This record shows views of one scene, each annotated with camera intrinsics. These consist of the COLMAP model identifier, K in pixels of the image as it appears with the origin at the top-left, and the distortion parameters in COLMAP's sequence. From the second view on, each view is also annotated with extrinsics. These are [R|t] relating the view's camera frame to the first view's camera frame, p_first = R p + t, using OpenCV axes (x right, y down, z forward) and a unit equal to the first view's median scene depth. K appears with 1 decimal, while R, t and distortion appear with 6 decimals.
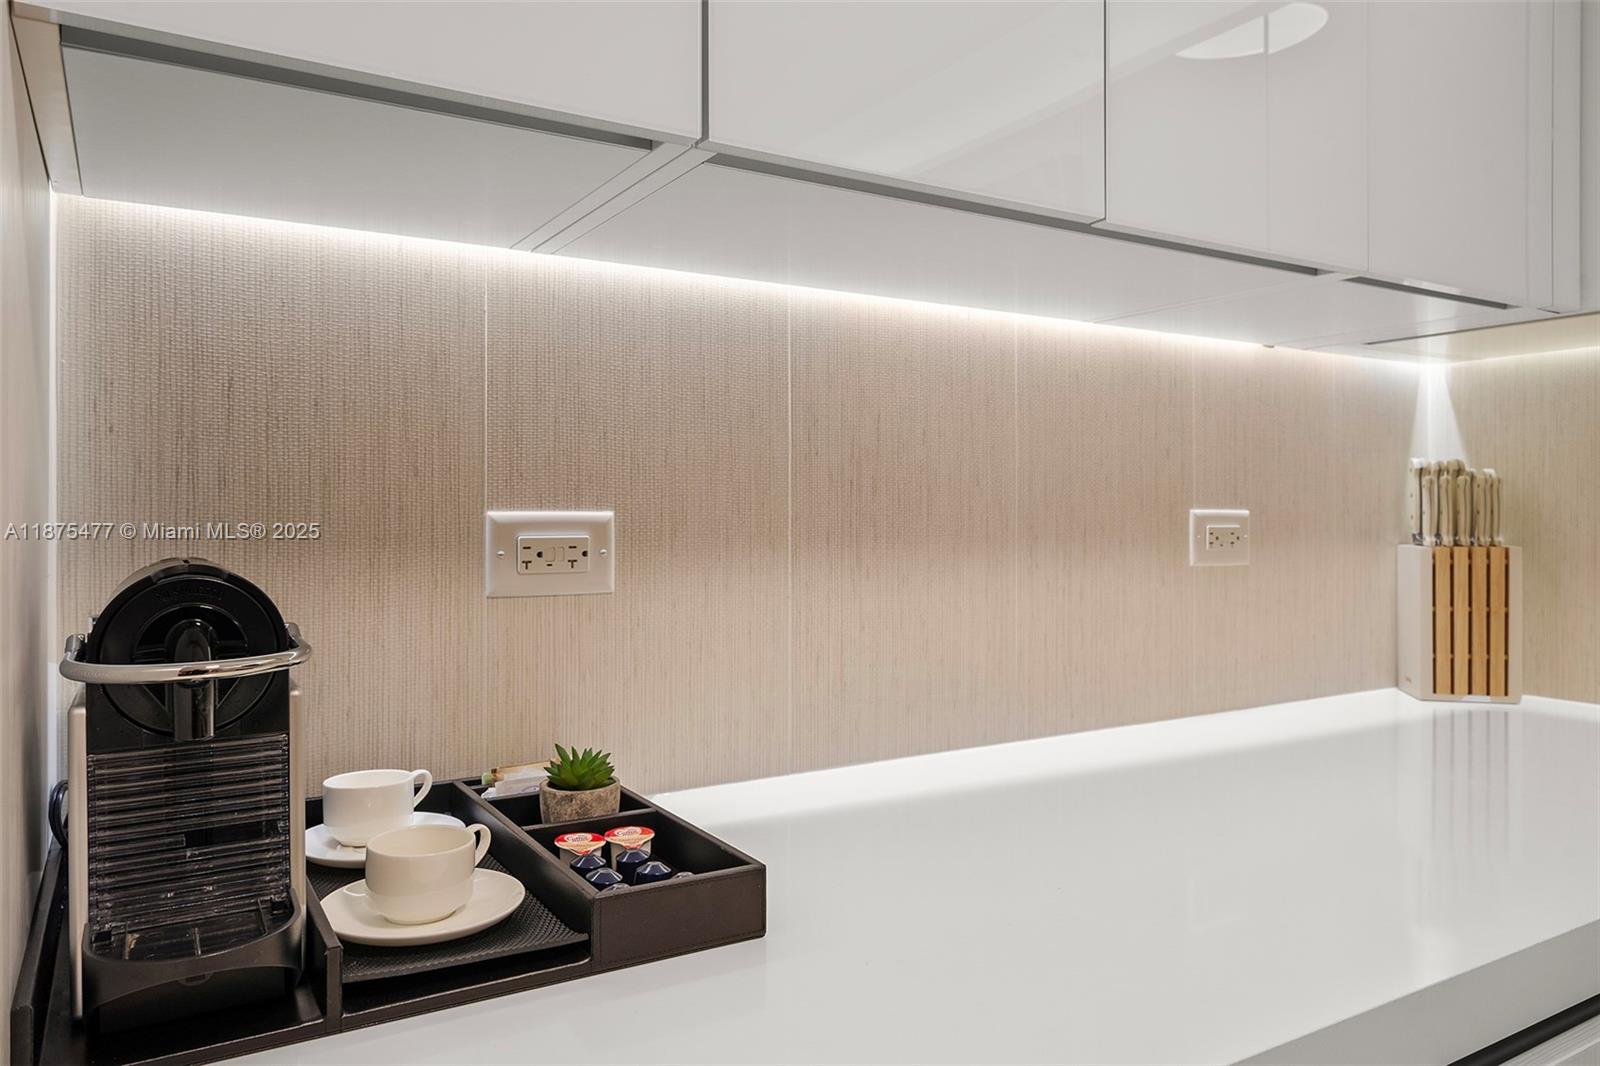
lens RADIAL K [[1094.2, 0, 794.4], [0, 1094.2, 523.6], [0, 0, 1]] dist [0.001965, -0.000746]
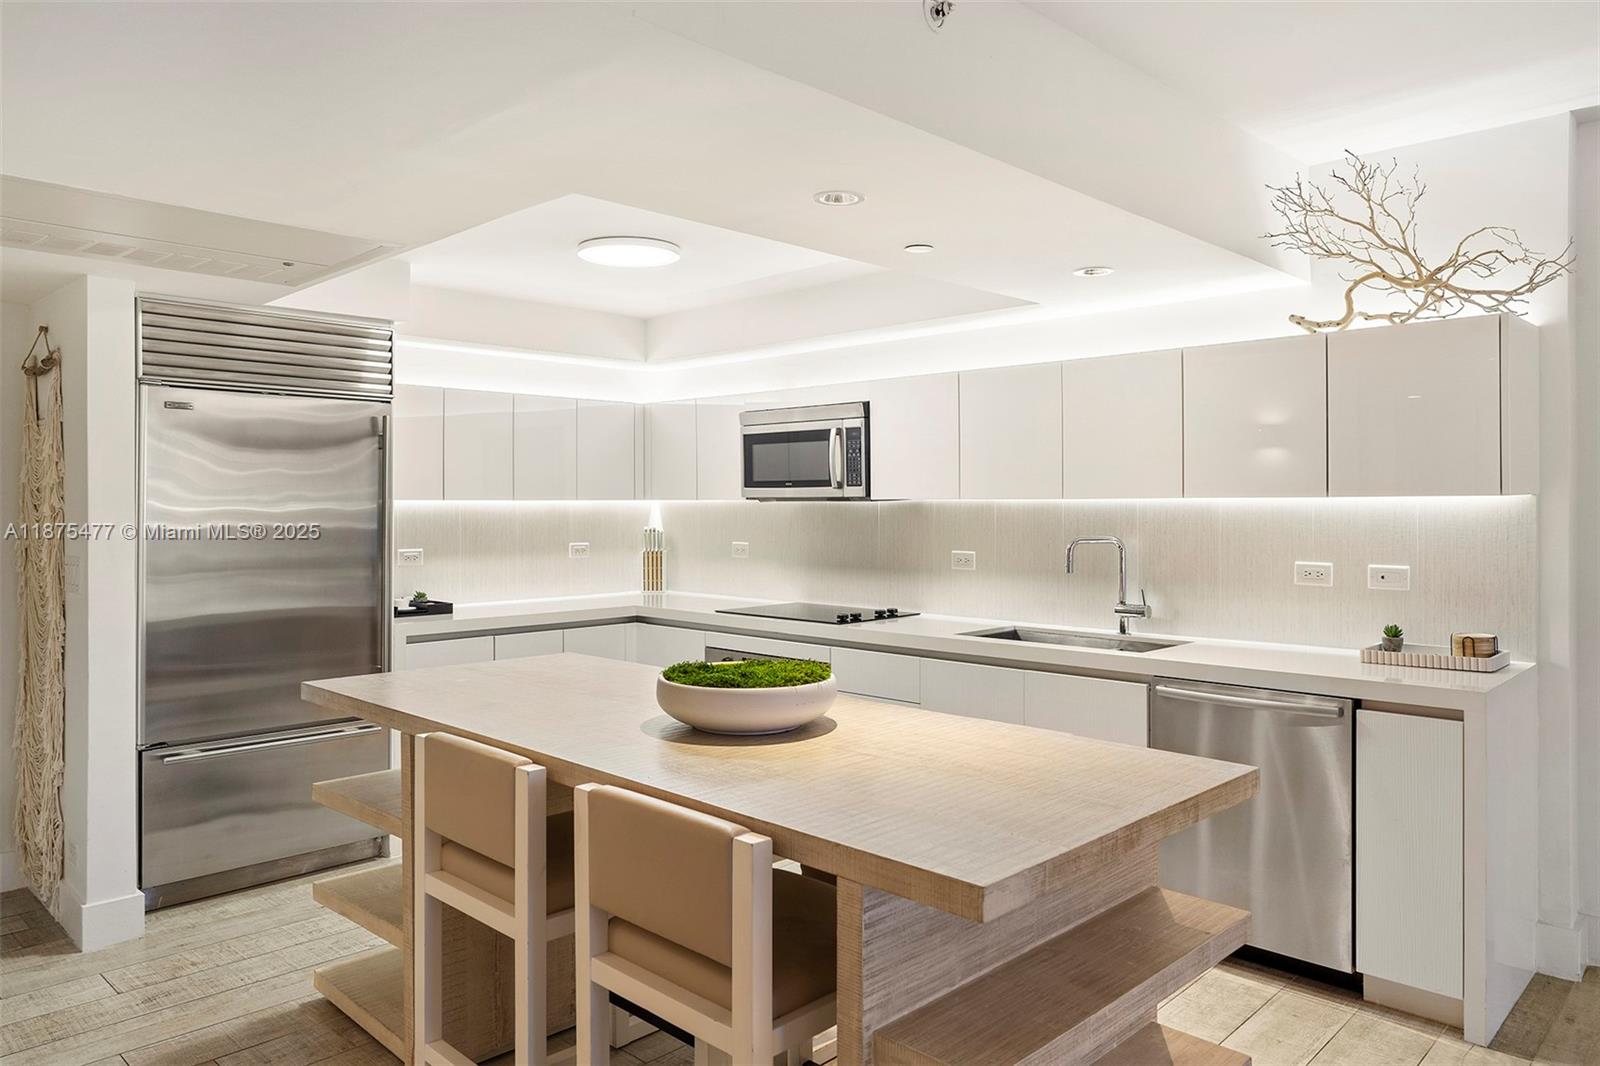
lens RADIAL K [[1094.2, 0, 788.4], [0, 1094.2, 518.0], [0, 0, 1]] dist [0.001965, -0.000746]
pose [[0.969612, -0.005117, 0.244594, 0.152478], [0.003790, 0.999975, 0.005894, -0.115969], [-0.244618, -0.004788, 0.969608, -2.785881]]
